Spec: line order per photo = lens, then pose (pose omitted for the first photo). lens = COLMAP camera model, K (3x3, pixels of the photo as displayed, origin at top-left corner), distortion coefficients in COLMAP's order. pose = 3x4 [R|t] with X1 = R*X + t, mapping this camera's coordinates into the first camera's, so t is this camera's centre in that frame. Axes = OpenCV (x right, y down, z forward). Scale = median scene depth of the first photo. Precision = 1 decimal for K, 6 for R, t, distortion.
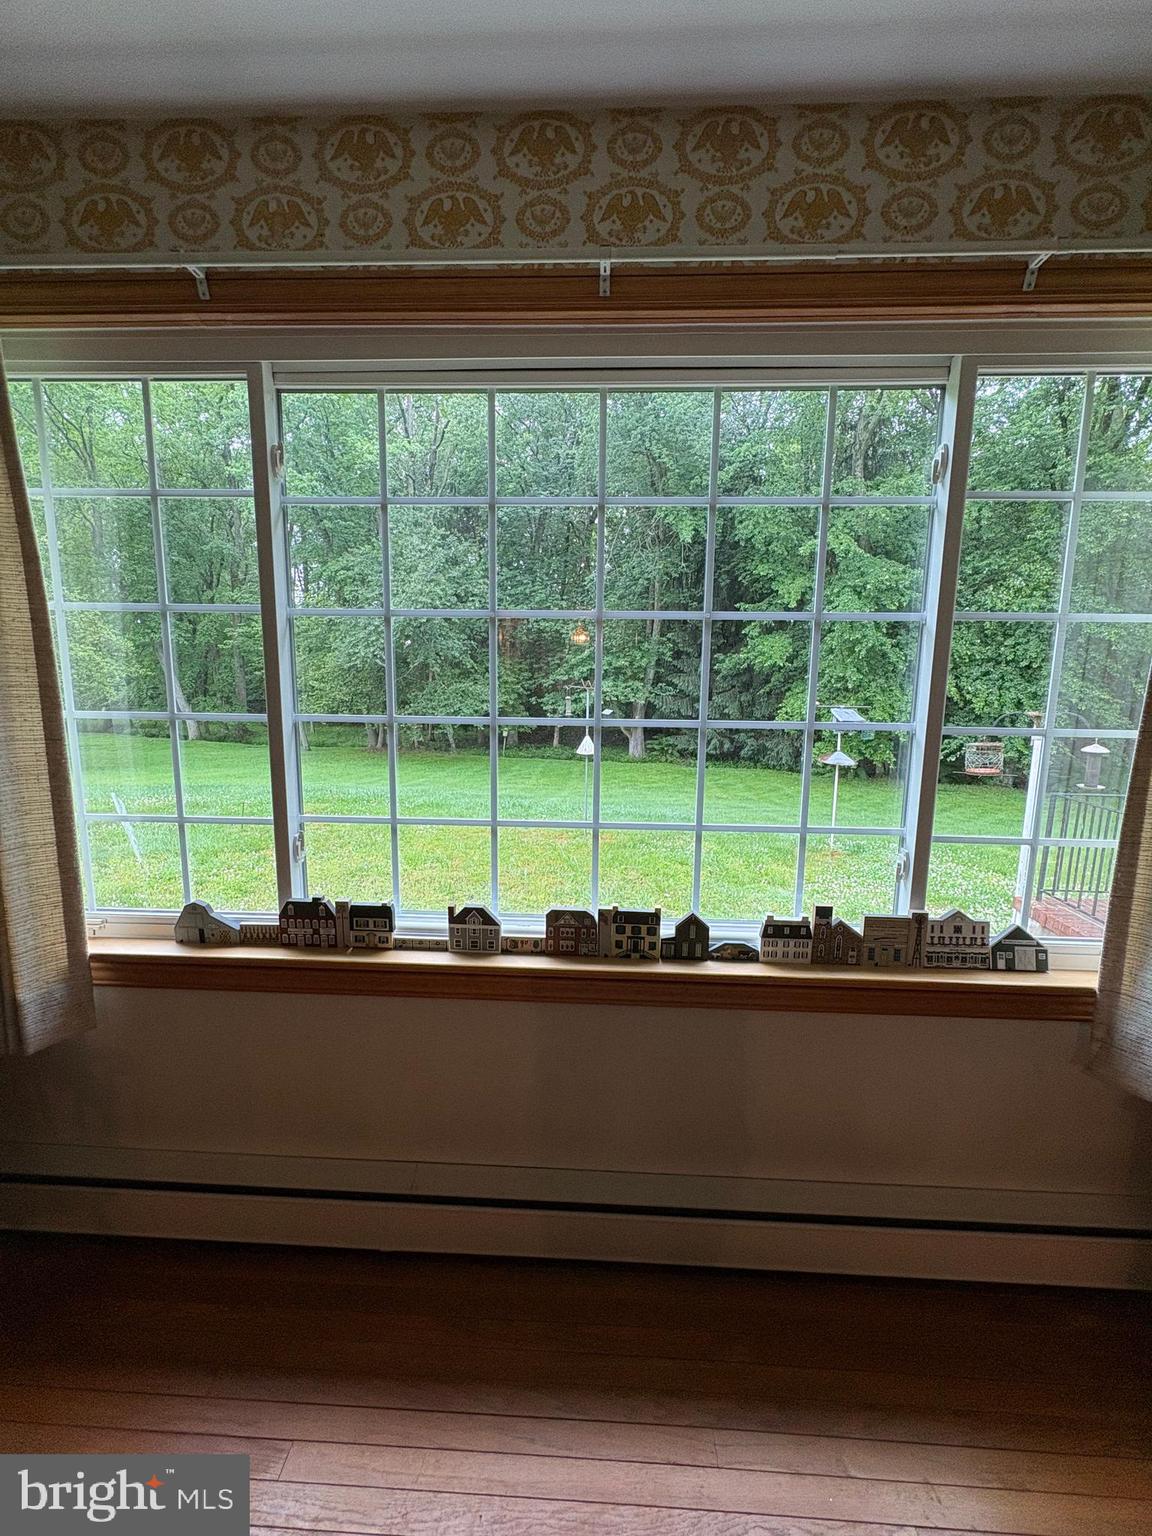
lens RADIAL K [[611.4, 0, 577.3], [0, 611.4, 767.8], [0, 0, 1]] dist [-0.000349, 0.000496]
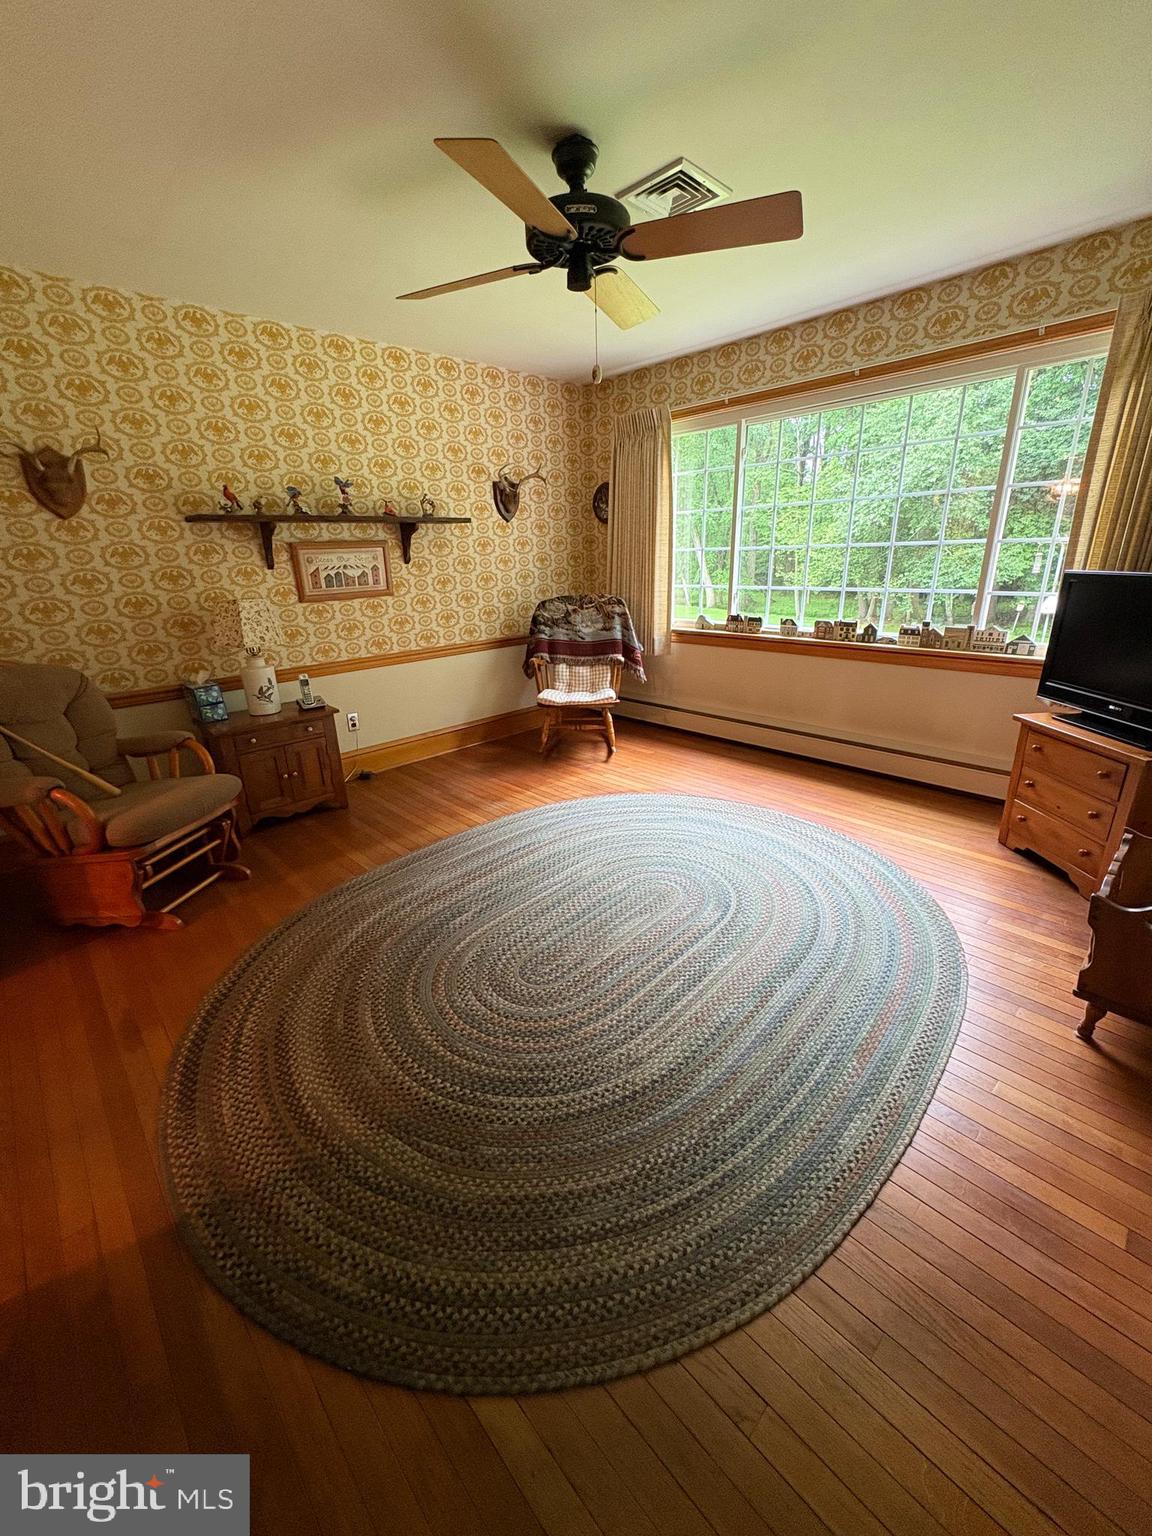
lens RADIAL K [[611.4, 0, 576.2], [0, 611.4, 769.1], [0, 0, 1]] dist [-0.000349, 0.000496]
pose [[0.717729, 0.198702, -0.667369, 1.095190], [-0.064462, 0.973265, 0.220454, 0.338243], [0.693332, -0.115206, 0.711350, -1.665034]]
